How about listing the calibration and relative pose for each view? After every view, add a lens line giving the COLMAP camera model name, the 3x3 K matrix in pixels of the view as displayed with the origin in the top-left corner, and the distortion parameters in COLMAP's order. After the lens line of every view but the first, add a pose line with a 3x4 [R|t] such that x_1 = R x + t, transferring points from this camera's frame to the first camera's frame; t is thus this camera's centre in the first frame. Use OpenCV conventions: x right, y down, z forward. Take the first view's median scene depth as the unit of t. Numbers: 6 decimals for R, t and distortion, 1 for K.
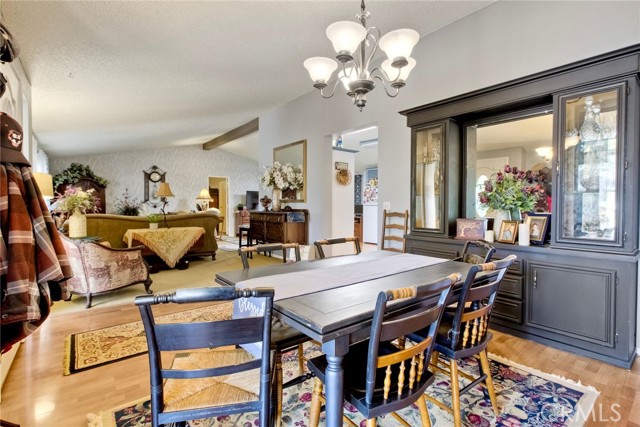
lens RADIAL K [[296.2, 0, 323.0], [0, 296.2, 209.7], [0, 0, 1]] dist [-0.017335, 0.011729]
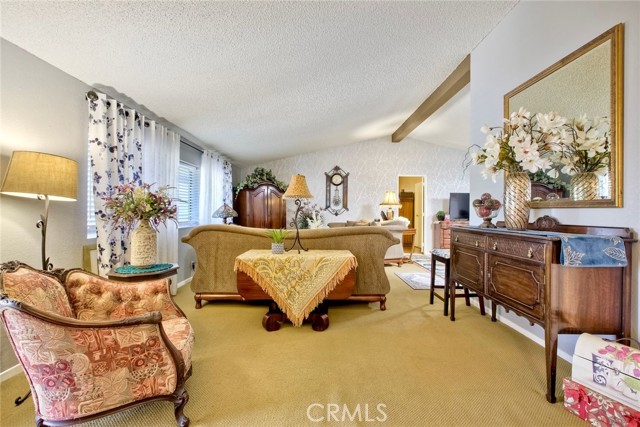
lens RADIAL K [[296.2, 0, 323.0], [0, 296.2, 209.7], [0, 0, 1]] dist [-0.017335, 0.011729]
pose [[0.783193, 0.000213, -0.621779, -0.106147], [-0.016423, 0.999658, -0.020344, -0.008418], [0.621562, 0.026145, 0.782929, 0.474771]]
